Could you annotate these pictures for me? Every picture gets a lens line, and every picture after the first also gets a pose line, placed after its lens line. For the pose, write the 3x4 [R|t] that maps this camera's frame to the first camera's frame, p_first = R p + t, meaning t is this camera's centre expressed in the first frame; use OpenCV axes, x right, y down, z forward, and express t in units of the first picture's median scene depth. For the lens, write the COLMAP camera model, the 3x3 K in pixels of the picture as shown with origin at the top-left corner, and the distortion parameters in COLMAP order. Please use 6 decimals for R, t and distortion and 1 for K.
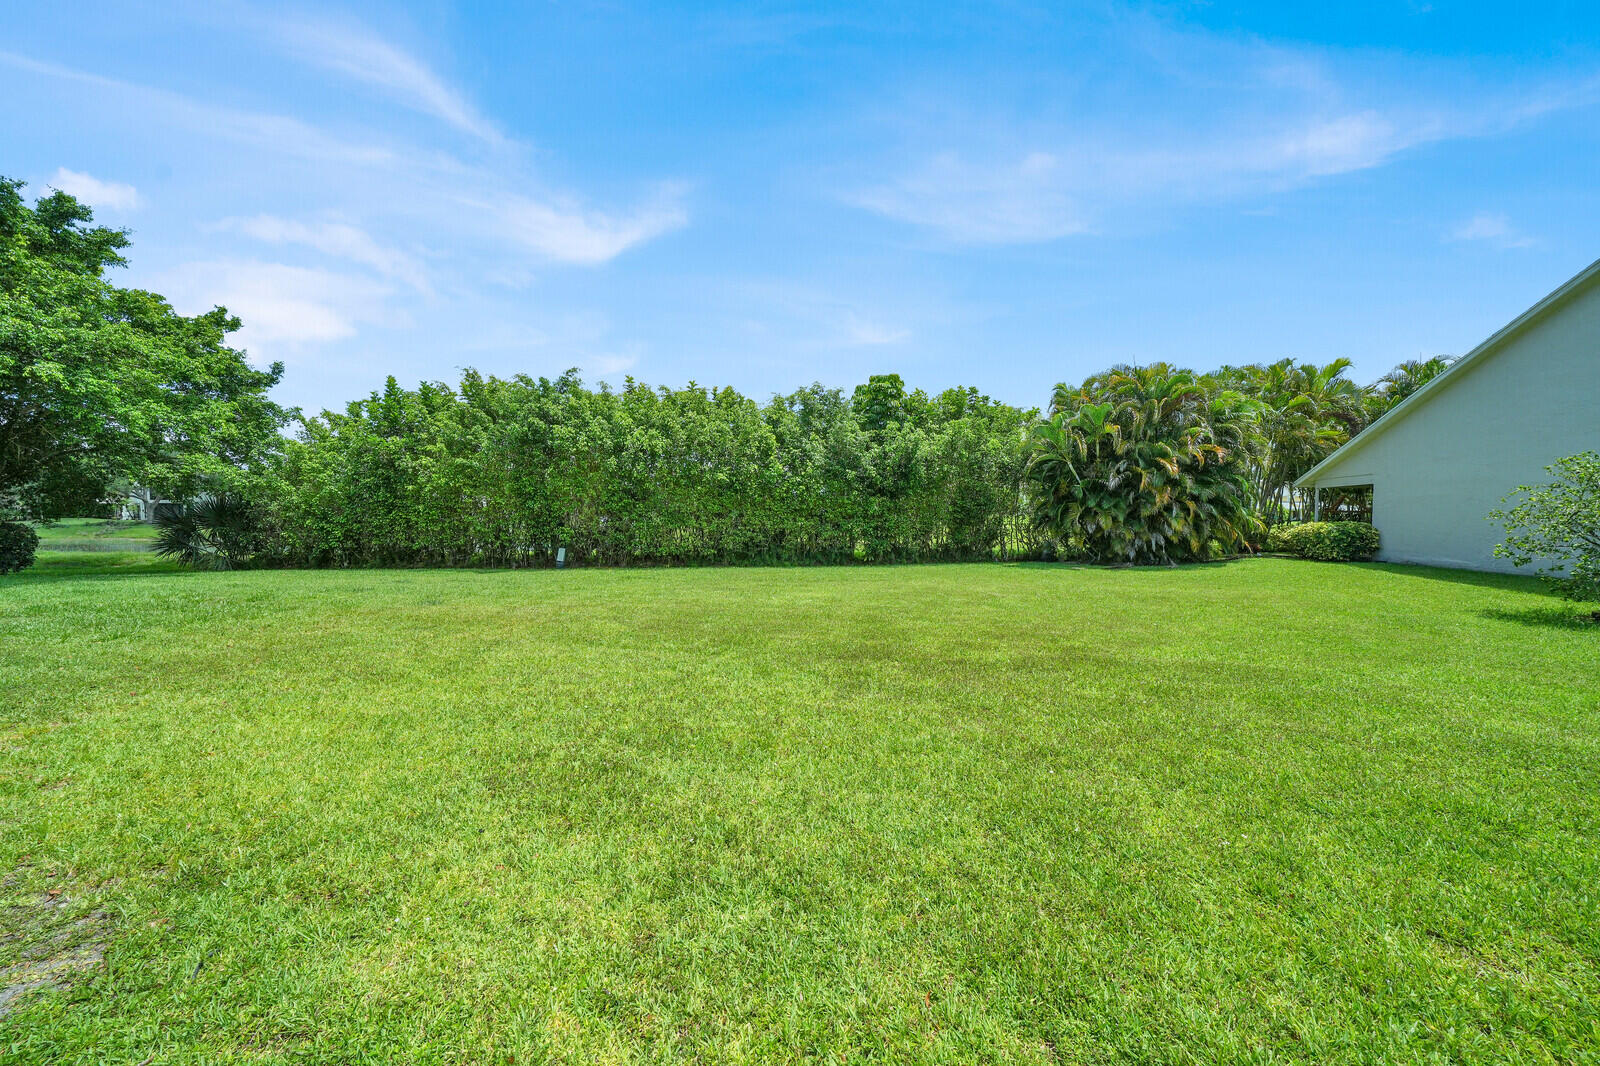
lens RADIAL K [[543.0, 0, 800.0], [0, 543.0, 533.0], [0, 0, 1]] dist [-0.030102, 0.003609]
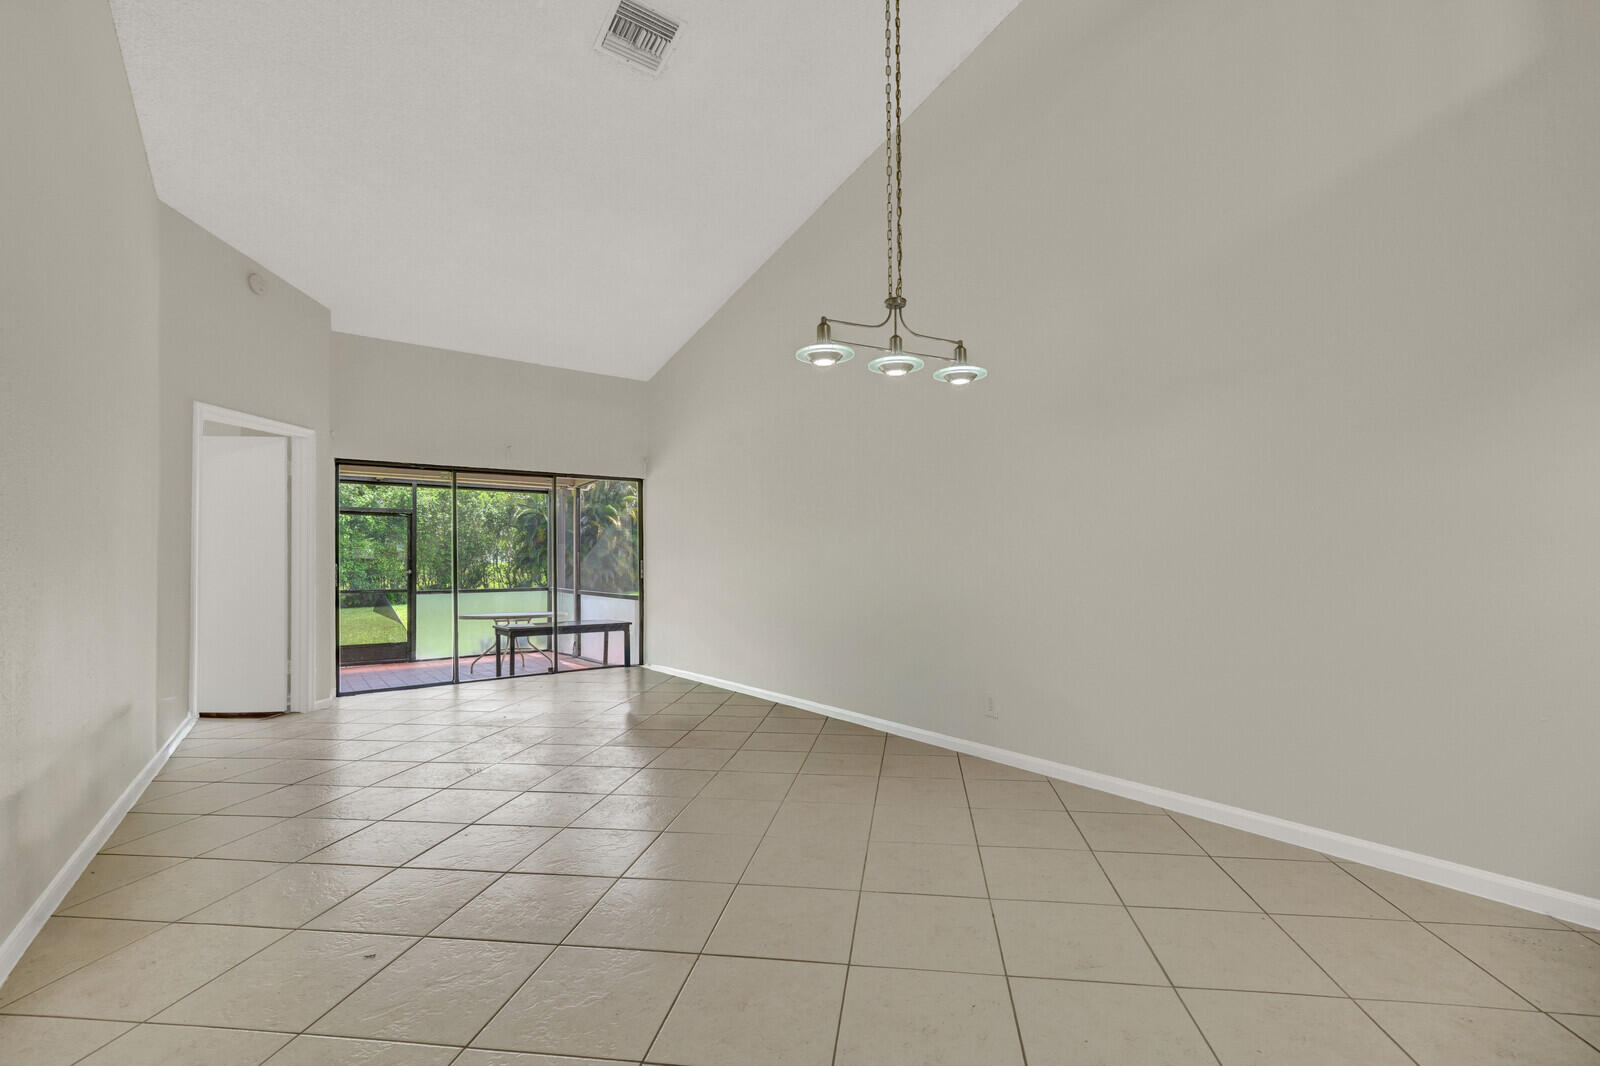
lens RADIAL K [[697.2, 0, 835.2], [0, 697.2, 552.1], [0, 0, 1]] dist [0.001178, 0.000182]
pose [[0.611601, 0.001629, 0.791164, -0.371788], [0.039162, 0.998710, -0.032330, 0.033732], [-0.790196, 0.050756, 0.610748, -0.522748]]
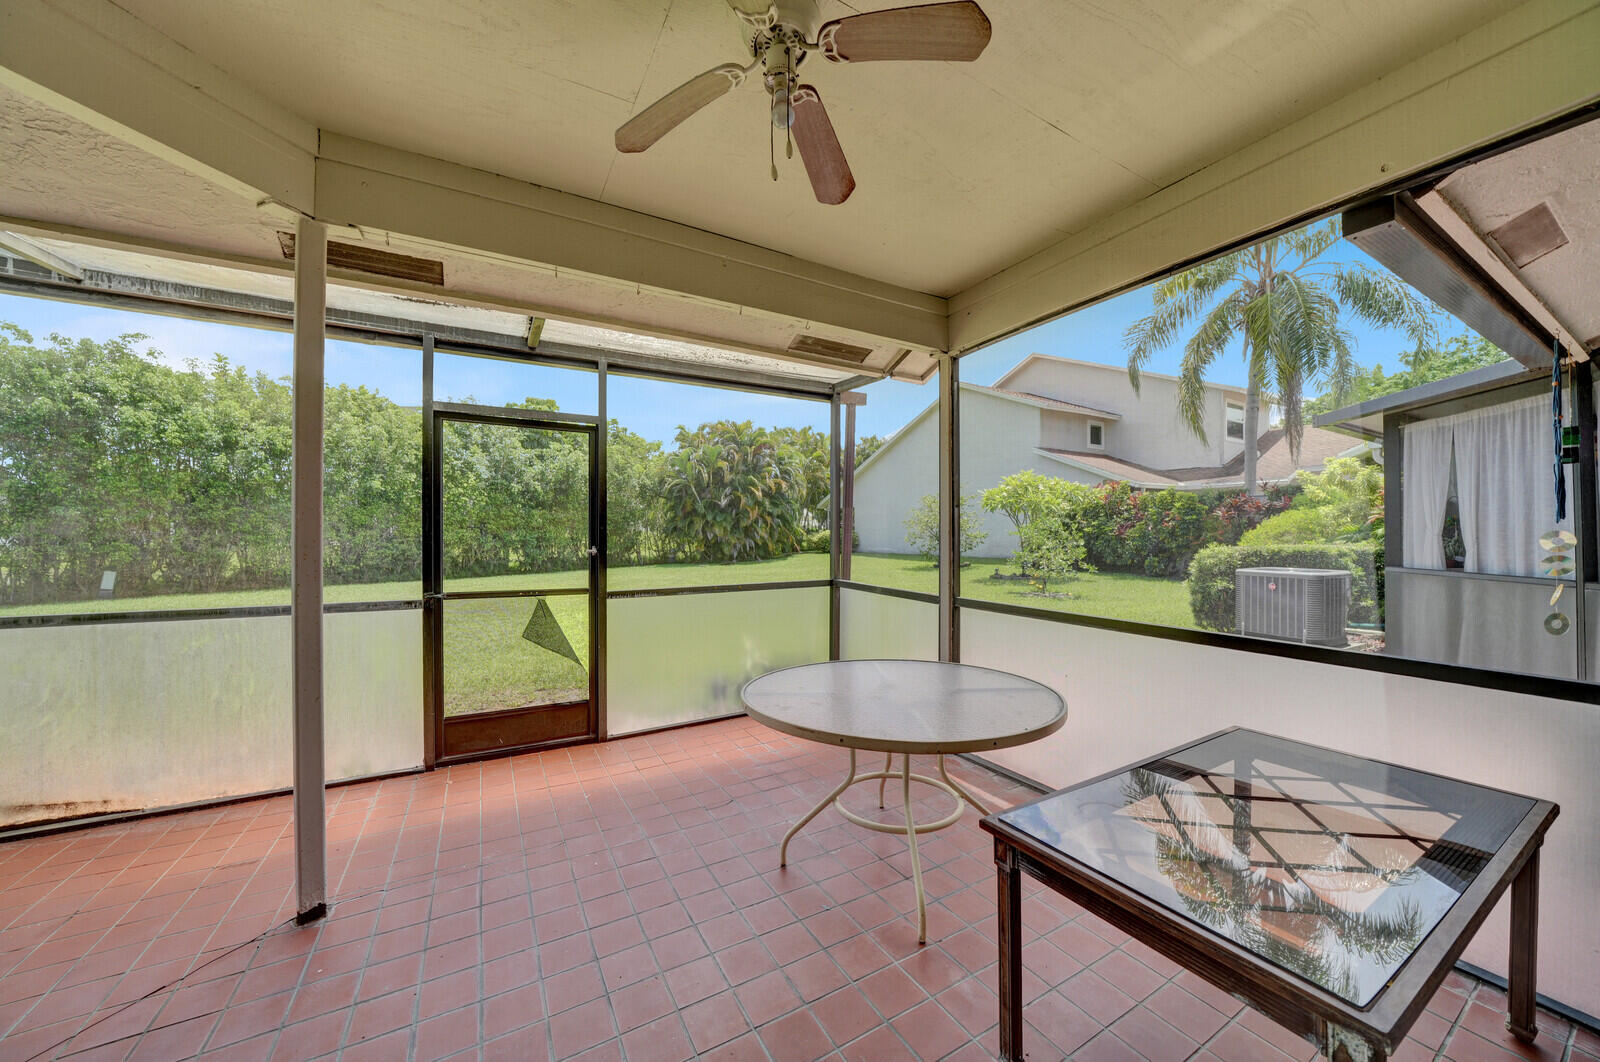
lens RADIAL K [[557.0, 0, 792.9], [0, 557.0, 531.0], [0, 0, 1]] dist [-0.024612, 0.000023]
pose [[0.733683, -0.005083, 0.679473, -0.240559], [0.030769, 0.999195, -0.025750, 0.020126], [-0.678795, 0.039799, 0.733248, -0.158563]]
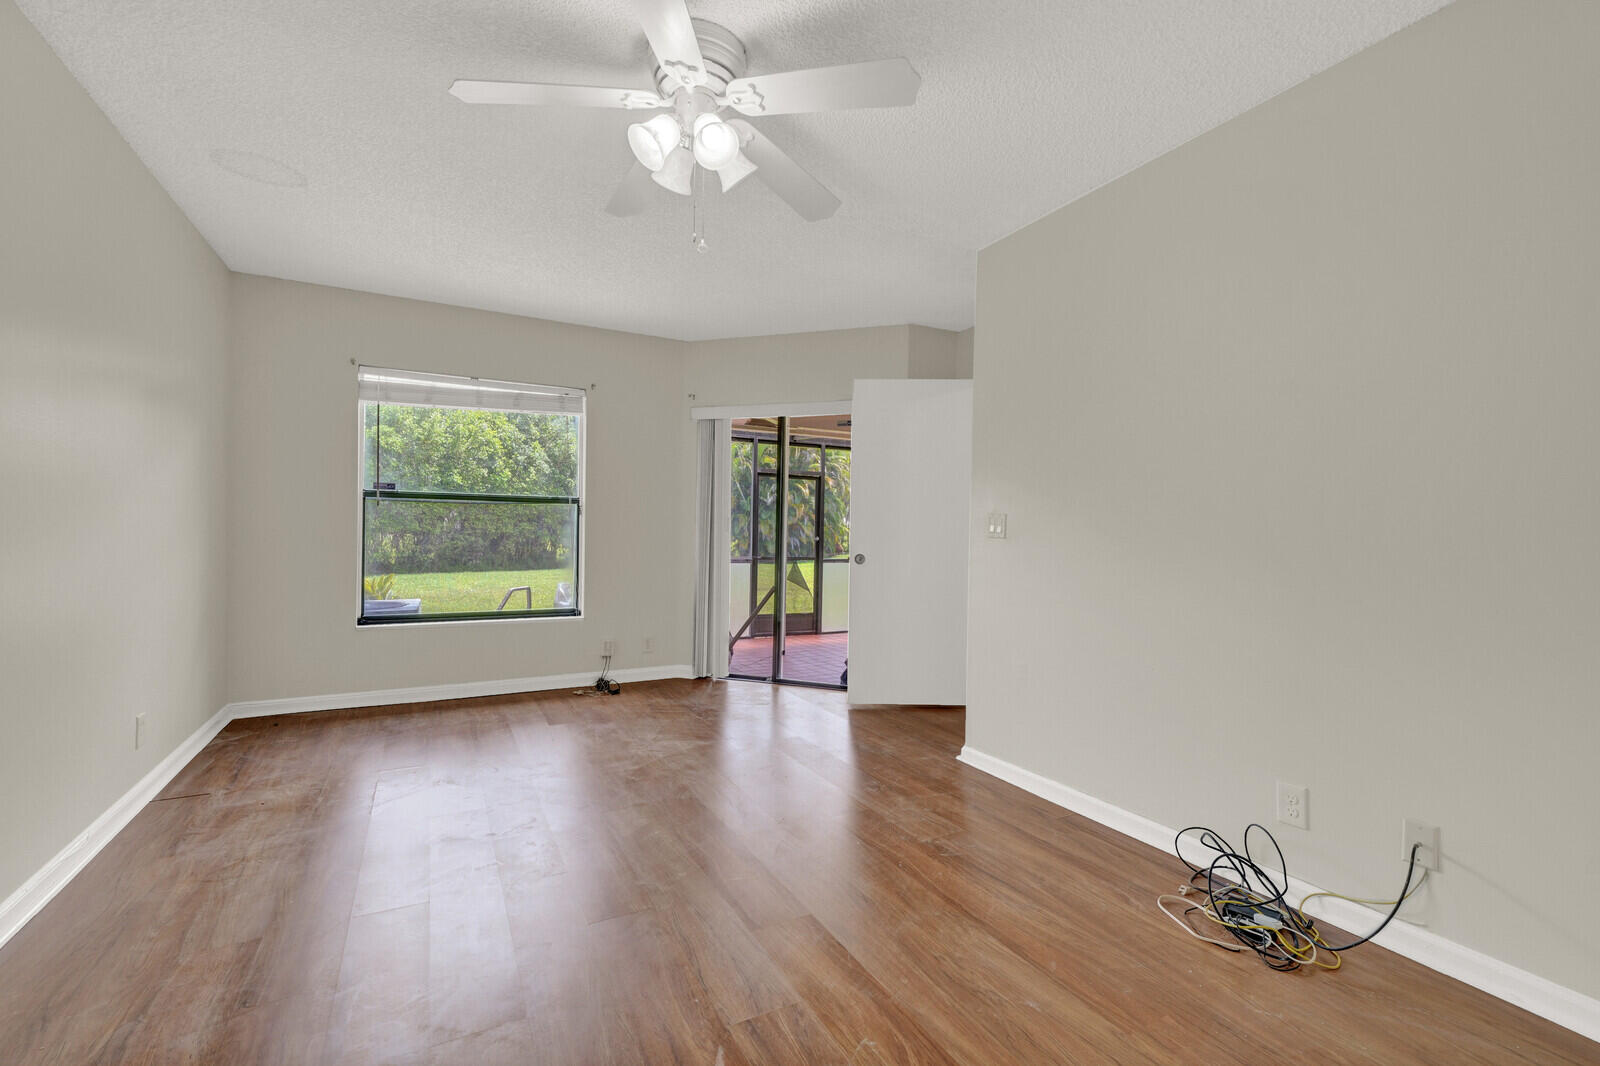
lens RADIAL K [[691.6, 0, 807.6], [0, 691.6, 535.2], [0, 0, 1]] dist [0.007143, 0.000916]
pose [[0.735134, 0.001649, 0.677920, -0.484058], [0.014167, 0.999741, -0.017795, 0.025681], [-0.677774, 0.022685, 0.734920, -0.314695]]
